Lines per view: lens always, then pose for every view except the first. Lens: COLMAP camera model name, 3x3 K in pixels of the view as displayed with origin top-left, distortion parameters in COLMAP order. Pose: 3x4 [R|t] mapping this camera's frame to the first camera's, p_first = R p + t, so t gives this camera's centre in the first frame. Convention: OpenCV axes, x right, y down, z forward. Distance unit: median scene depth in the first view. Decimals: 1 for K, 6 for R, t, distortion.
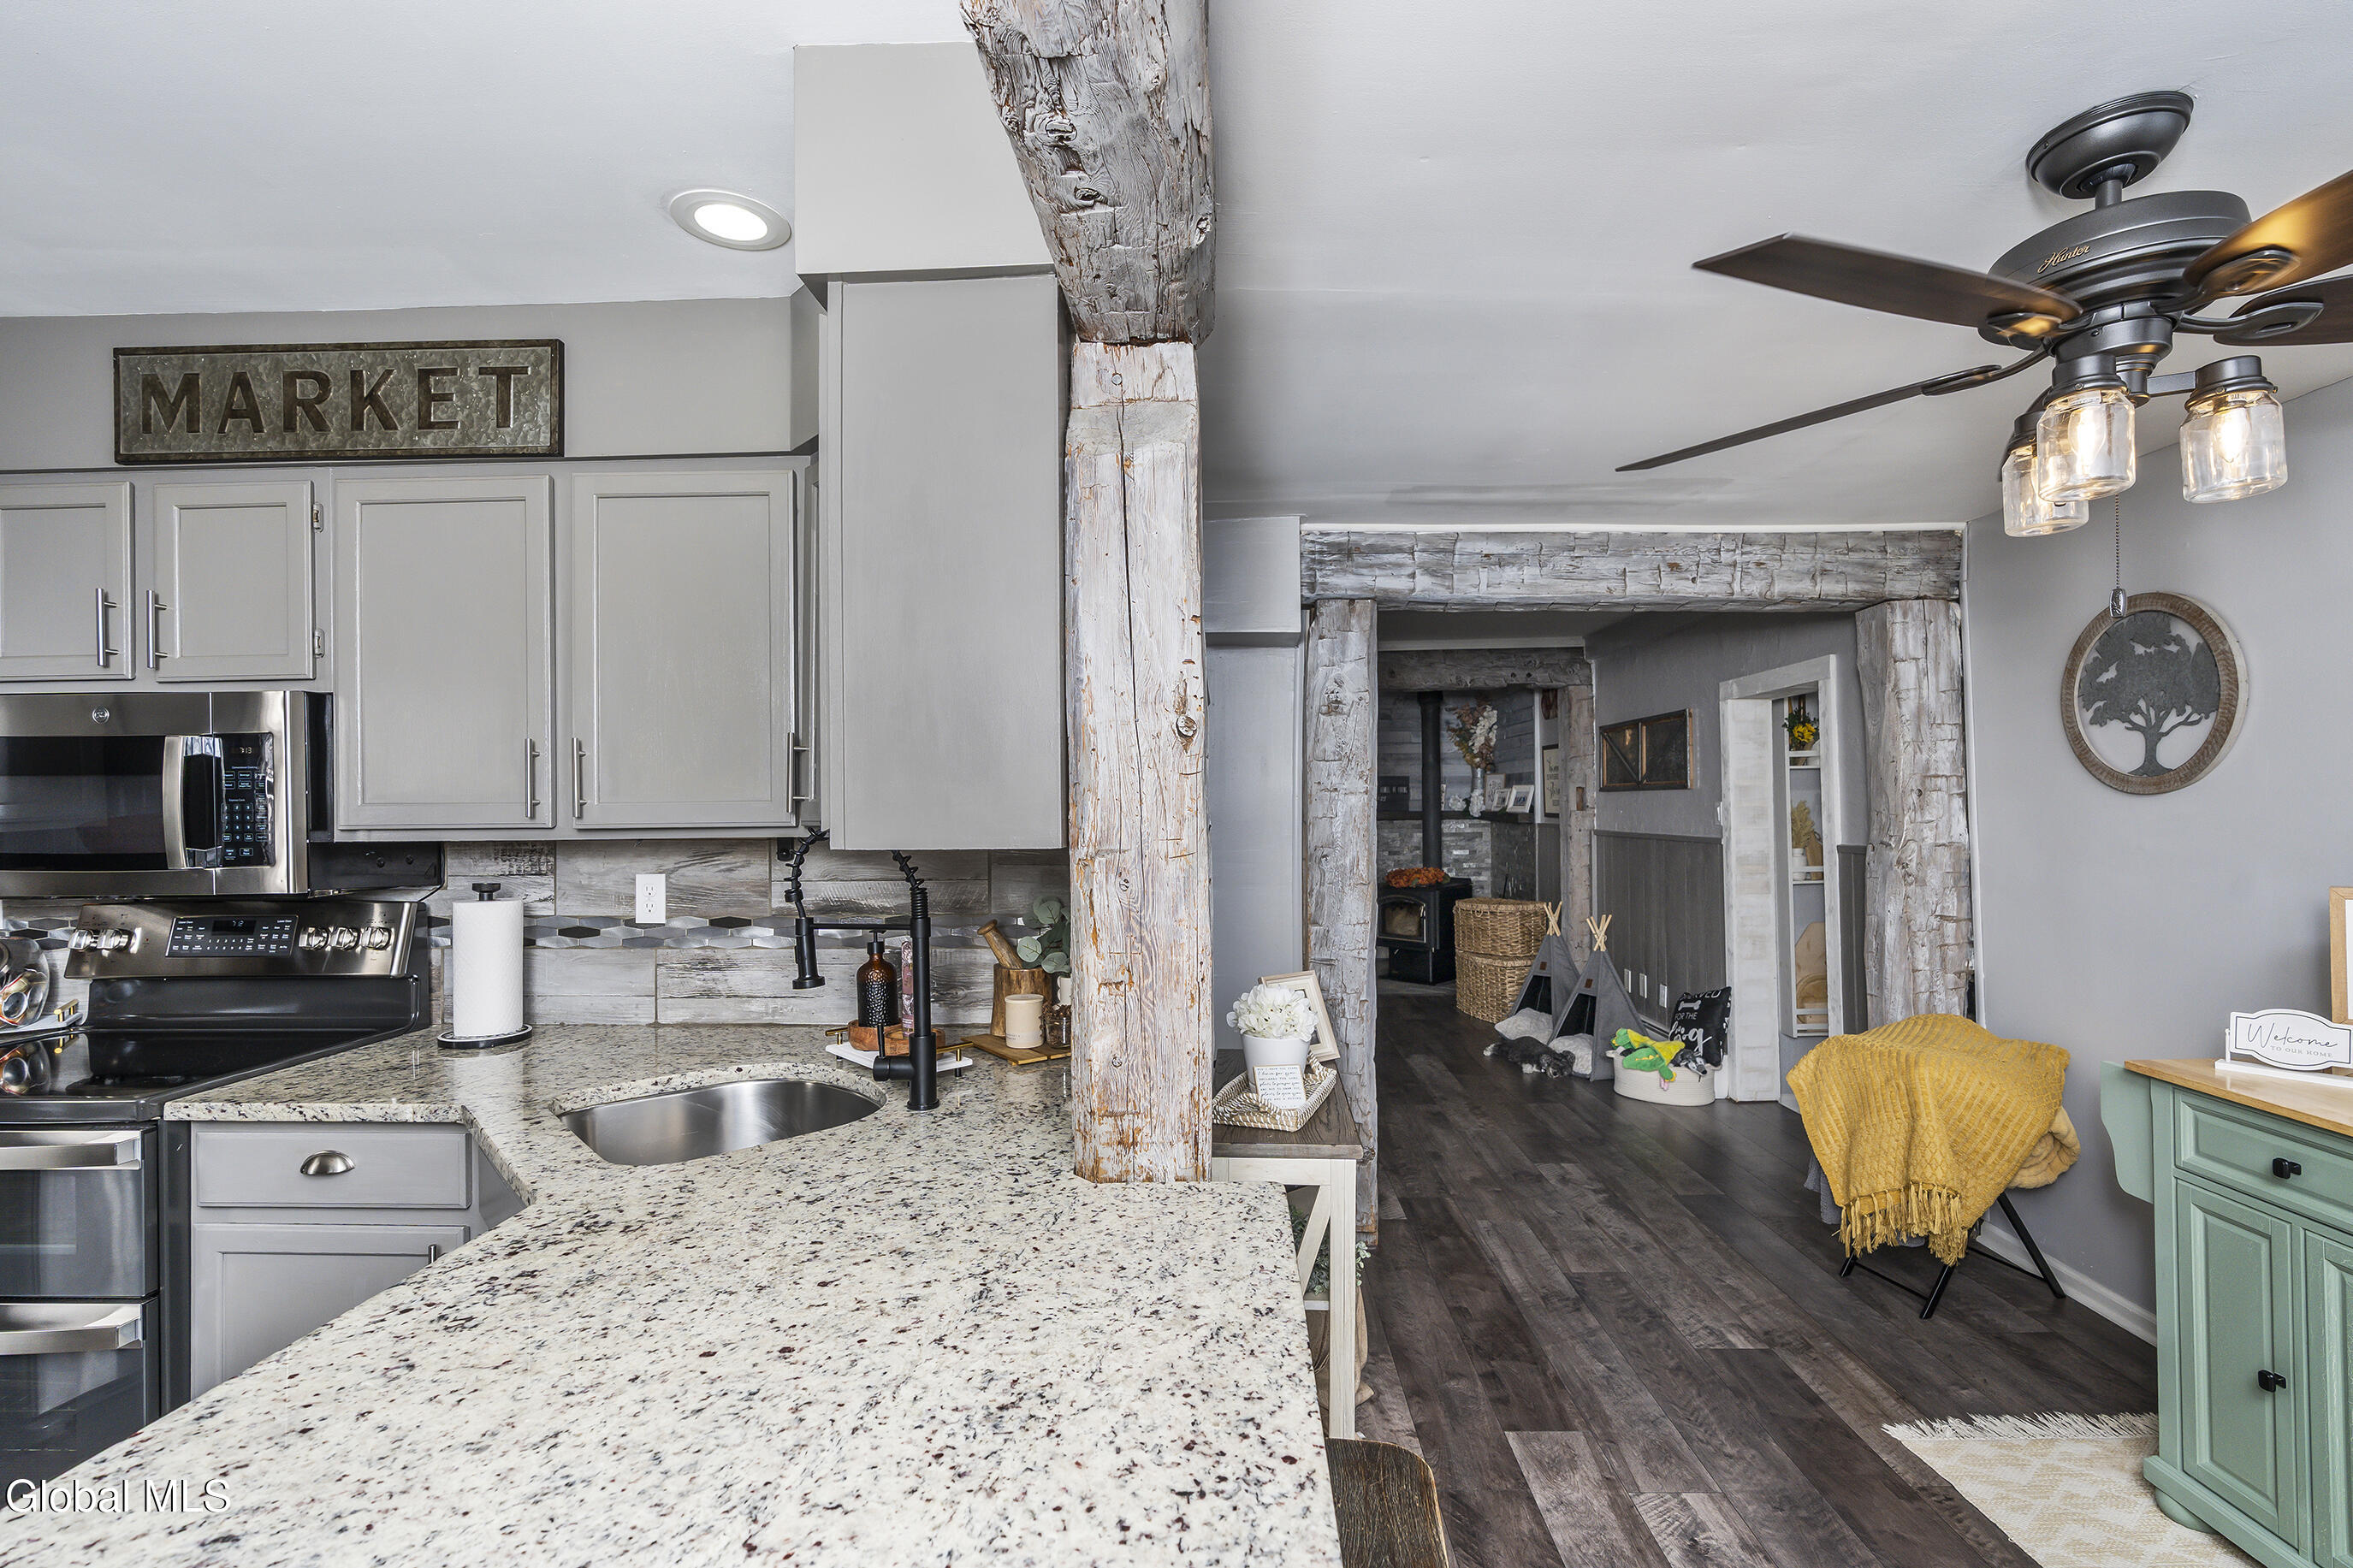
lens RADIAL K [[1060.5, 0, 1181.7], [0, 1060.5, 798.5], [0, 0, 1]] dist [-0.000091, 0.000634]
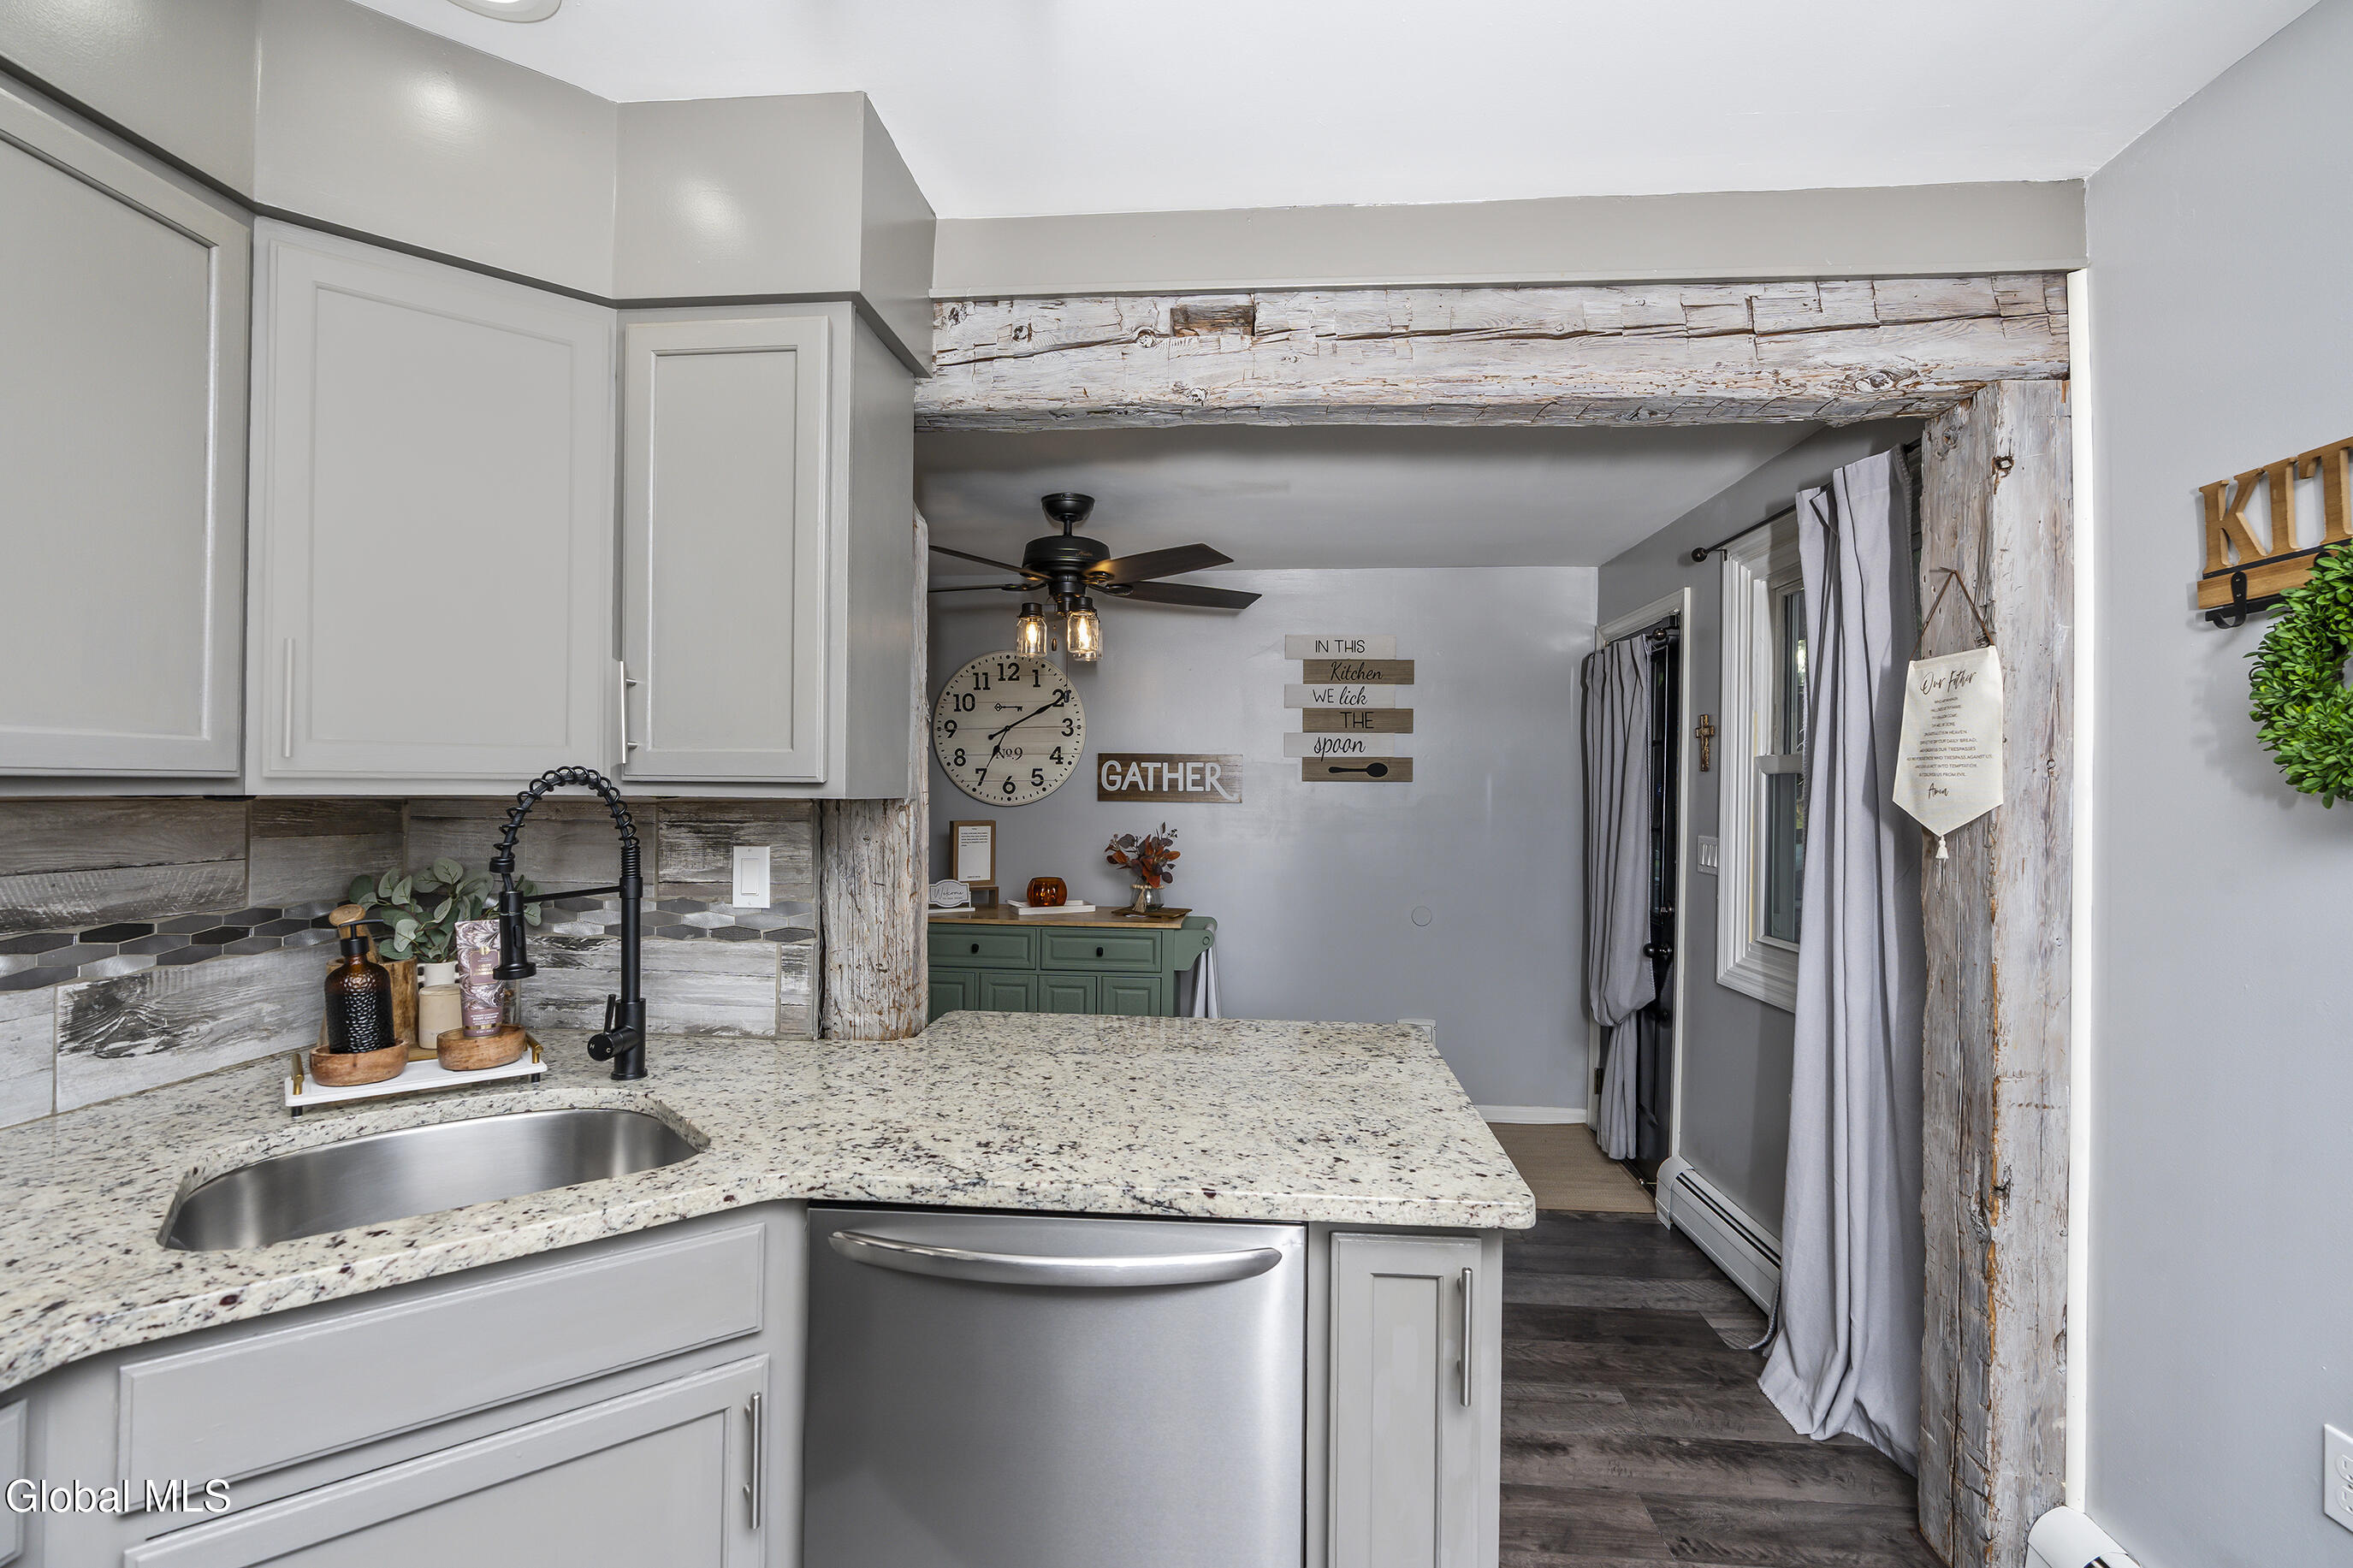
lens RADIAL K [[1076.9, 0, 1176.5], [0, 1076.9, 784.0], [0, 0, 1]] dist [0.000228, -0.000019]
pose [[0.048086, 0.014396, 0.998739, -0.992127], [-0.019859, 0.999712, -0.013454, 0.026747], [-0.998646, -0.019187, 0.048358, 0.393439]]
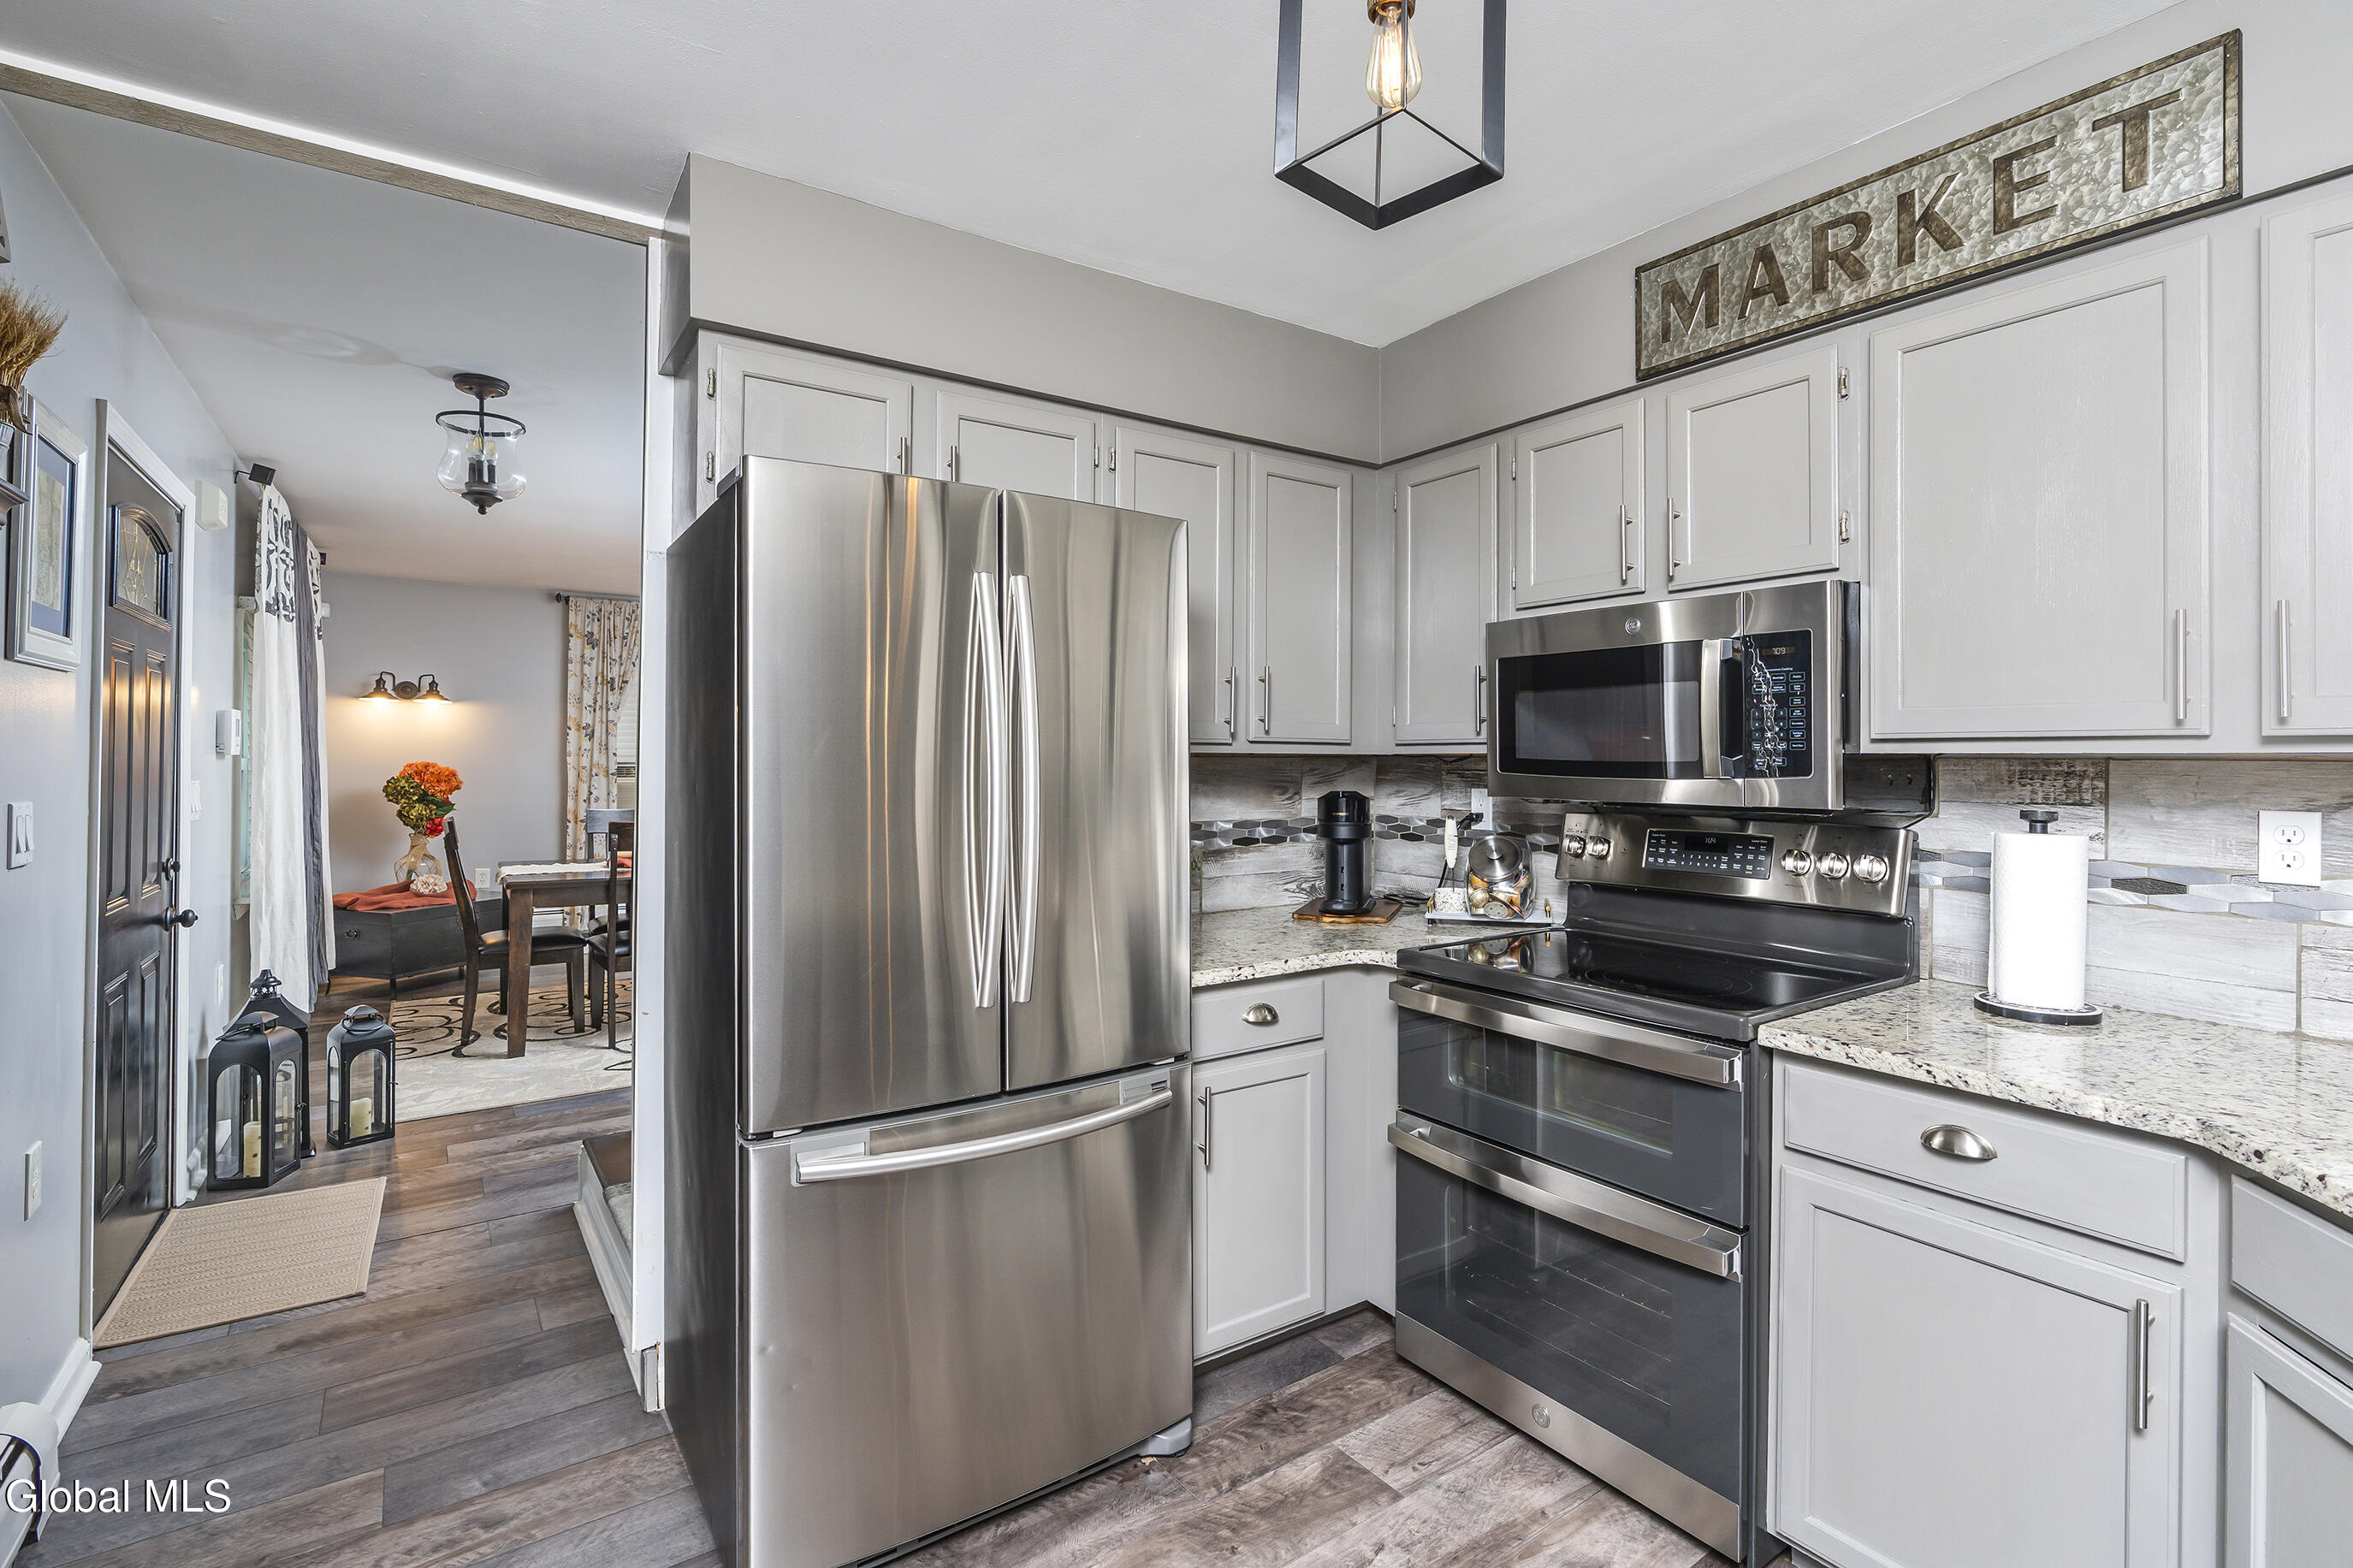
lens RADIAL K [[1091.9, 0, 1203.9], [0, 1091.9, 752.1], [0, 0, 1]] dist [0.000299, 0.000978]
pose [[0.612213, 0.006806, -0.790664, -0.431987], [-0.005948, 0.999974, 0.004003, 0.040494], [0.790671, 0.002253, 0.612238, 0.029242]]
